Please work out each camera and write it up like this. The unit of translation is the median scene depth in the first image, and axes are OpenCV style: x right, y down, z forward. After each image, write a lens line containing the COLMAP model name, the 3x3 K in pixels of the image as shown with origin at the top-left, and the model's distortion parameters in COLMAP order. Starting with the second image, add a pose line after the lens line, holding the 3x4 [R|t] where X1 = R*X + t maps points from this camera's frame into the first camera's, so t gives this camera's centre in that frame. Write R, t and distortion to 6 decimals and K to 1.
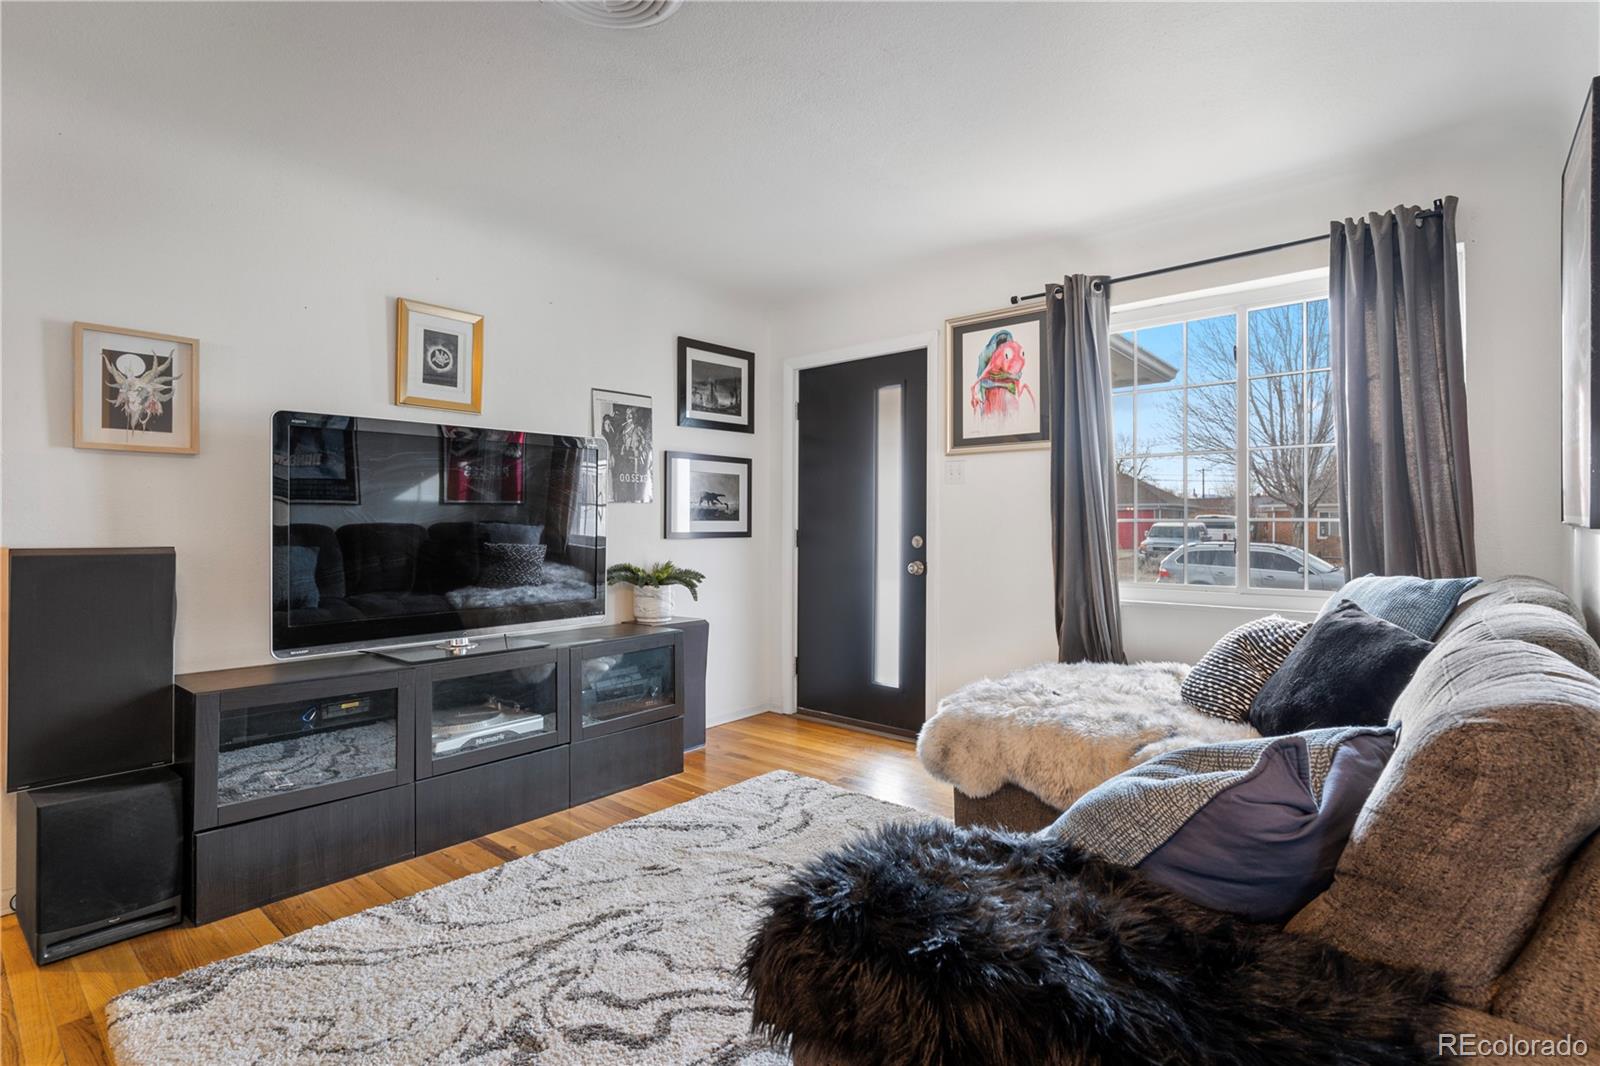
lens RADIAL K [[766.0, 0, 791.0], [0, 766.0, 525.2], [0, 0, 1]] dist [0.000844, 0.001763]
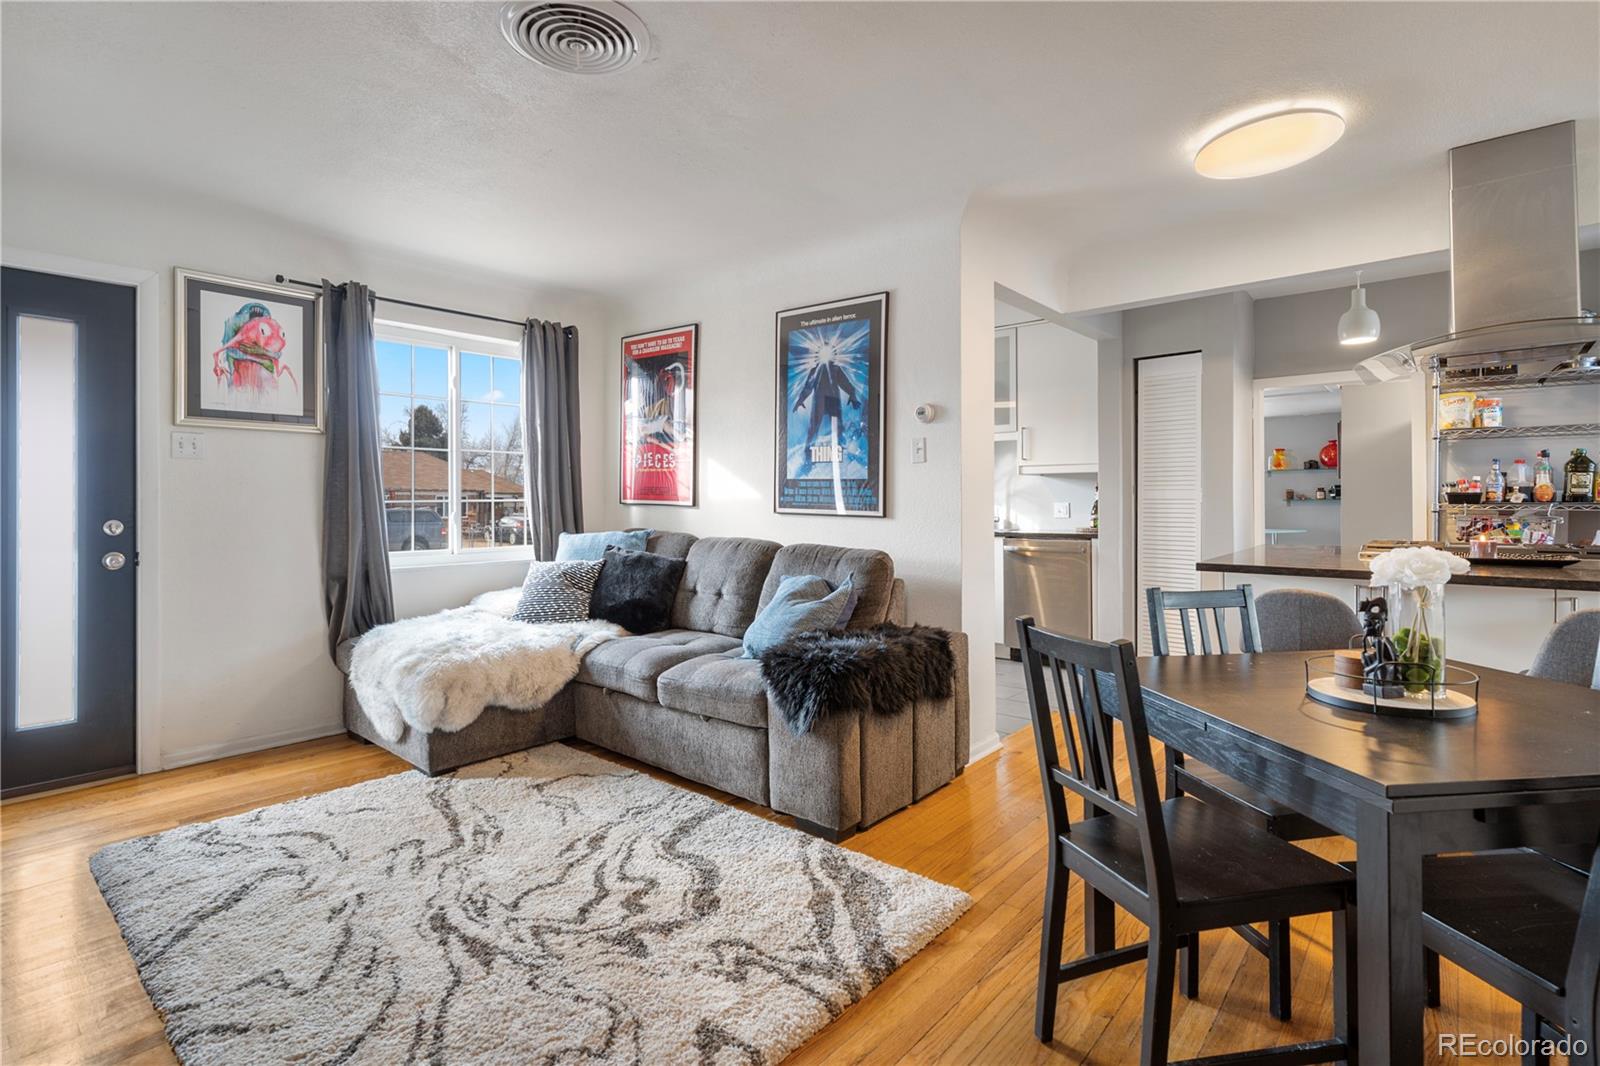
lens RADIAL K [[766.0, 0, 802.1], [0, 766.0, 499.8], [0, 0, 1]] dist [0.000844, 0.001763]
pose [[-0.008500, 0.006510, 0.999943, -0.860315], [0.000353, 0.999979, -0.006508, -0.002100], [-0.999964, 0.000297, -0.008502, 0.408379]]
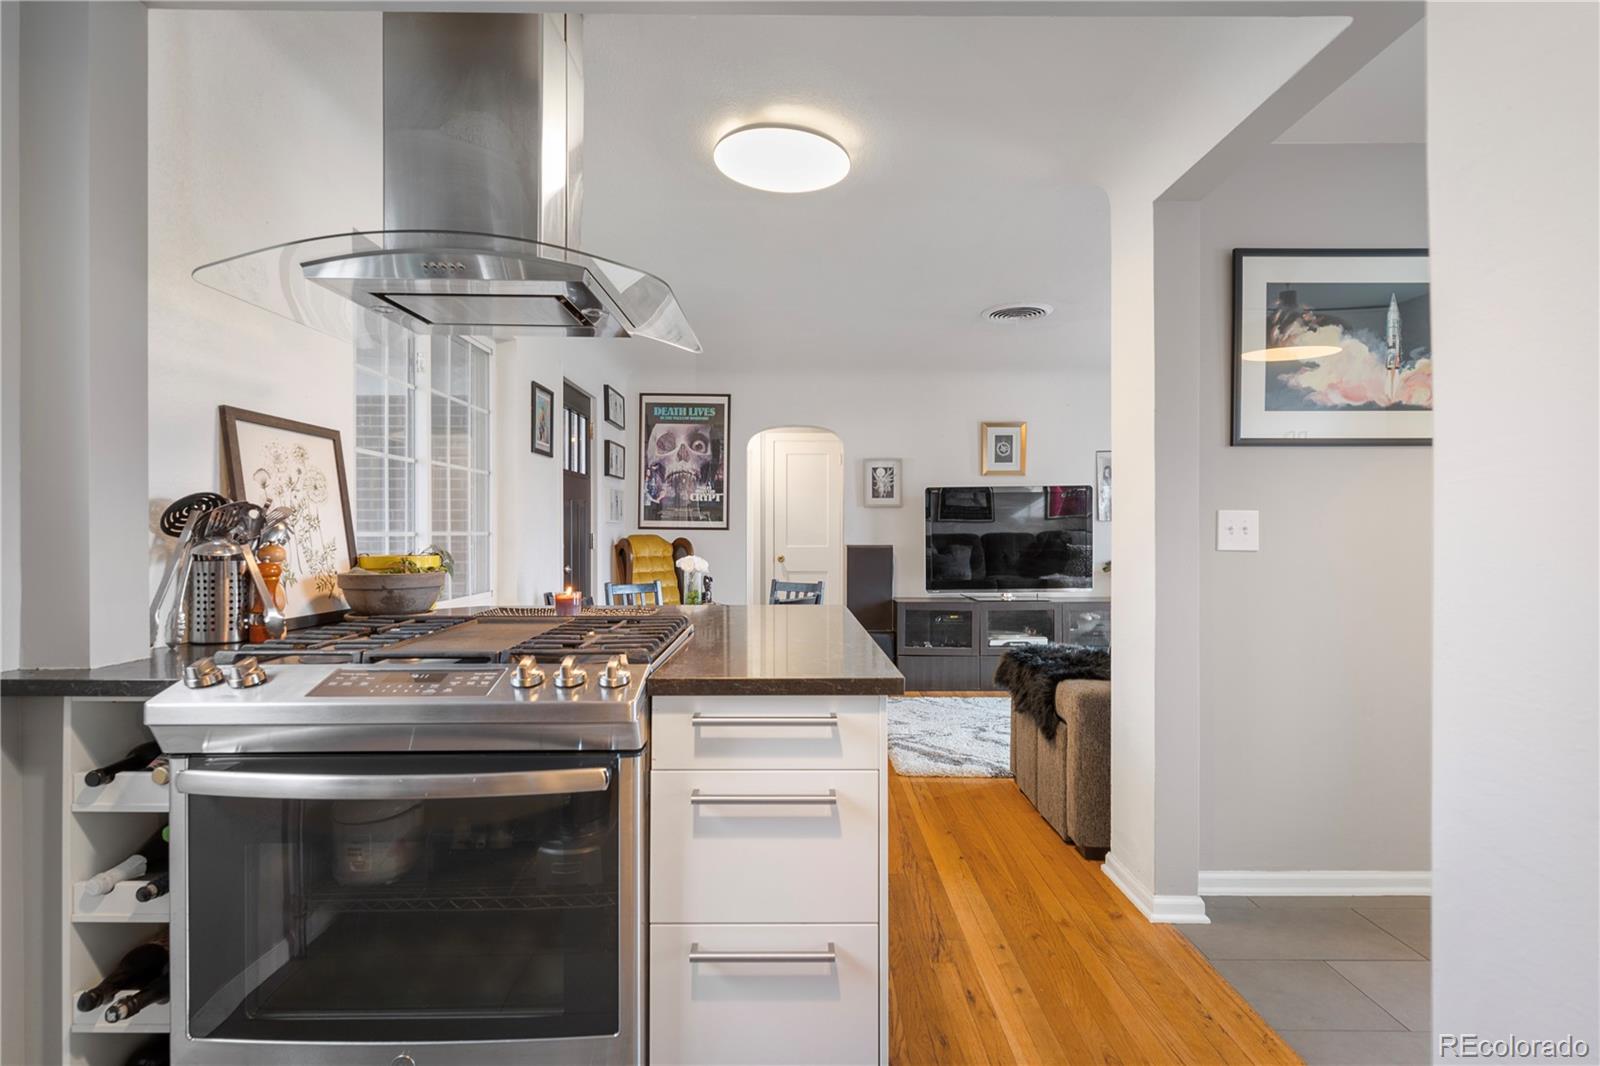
lens RADIAL K [[766.0, 0, 807.3], [0, 766.0, 527.5], [0, 0, 1]] dist [0.000844, 0.001763]
pose [[0.661698, -0.003155, -0.749764, 0.699566], [0.005013, 0.999987, 0.000217, -0.024015], [0.749754, -0.003902, 0.661706, -0.682769]]
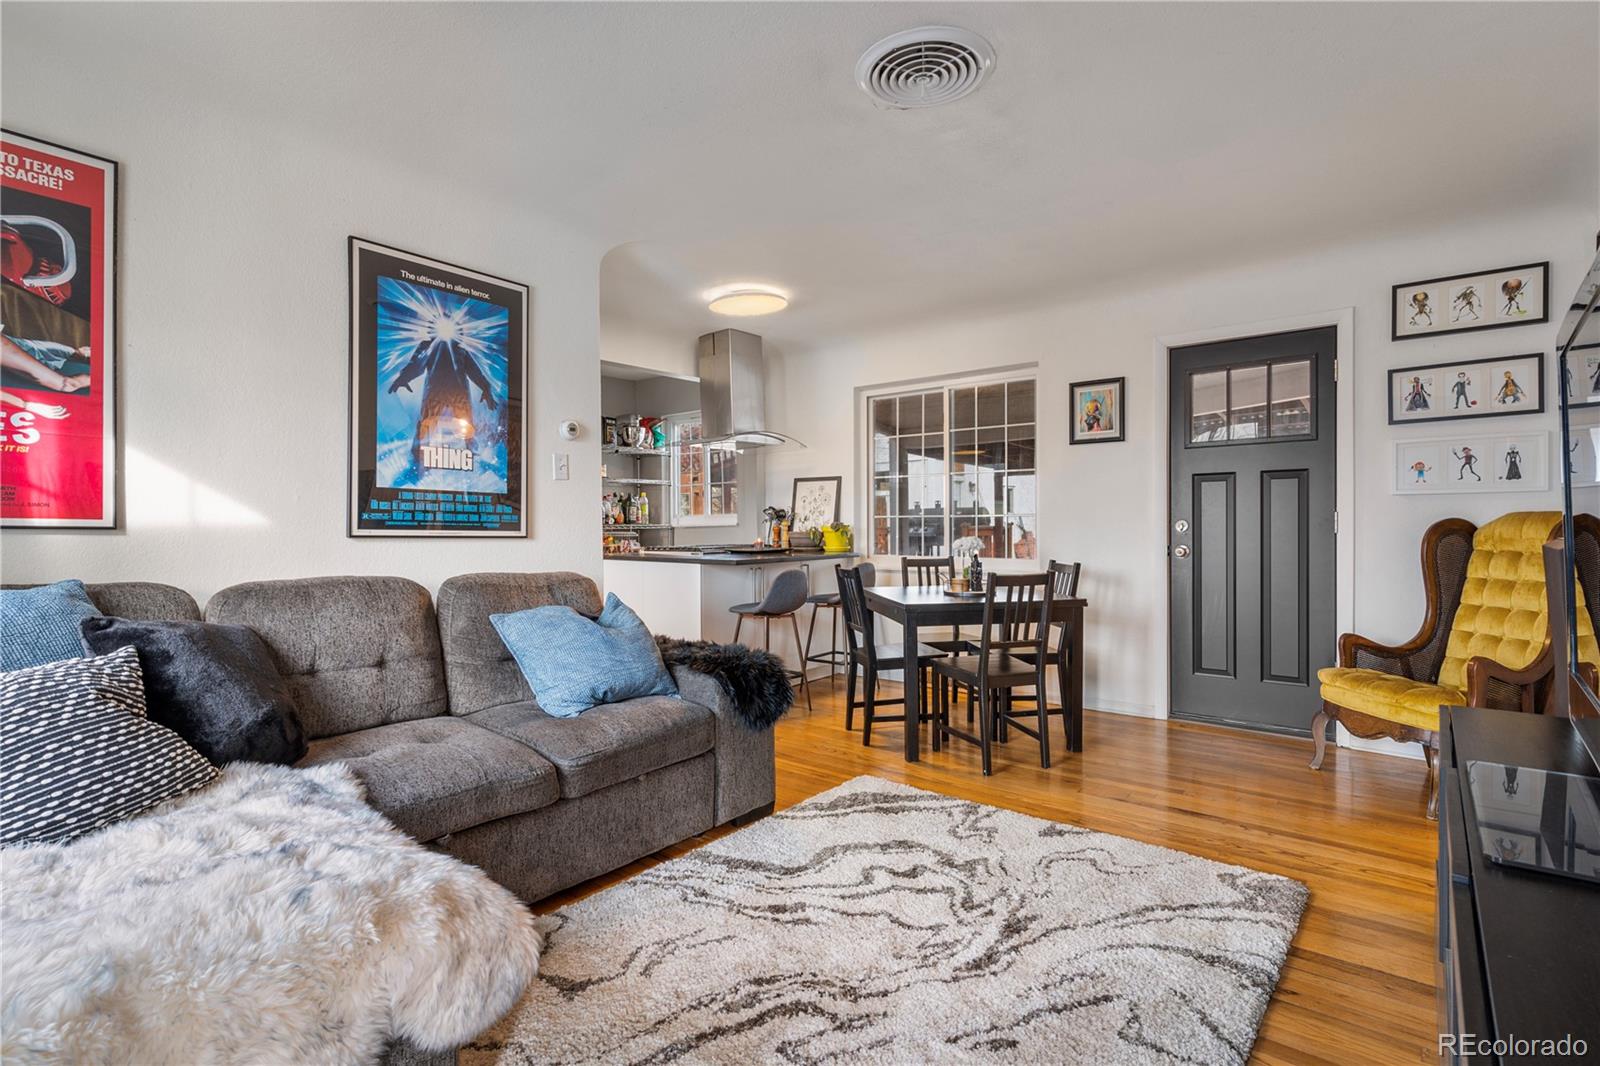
lens RADIAL K [[766.0, 0, 778.2], [0, 766.0, 541.0], [0, 0, 1]] dist [0.000844, 0.001763]
pose [[-0.999919, 0.008272, -0.009705, 0.004113], [0.008094, 0.999801, 0.018240, 0.005284], [0.009854, 0.018160, -0.999787, 1.359320]]
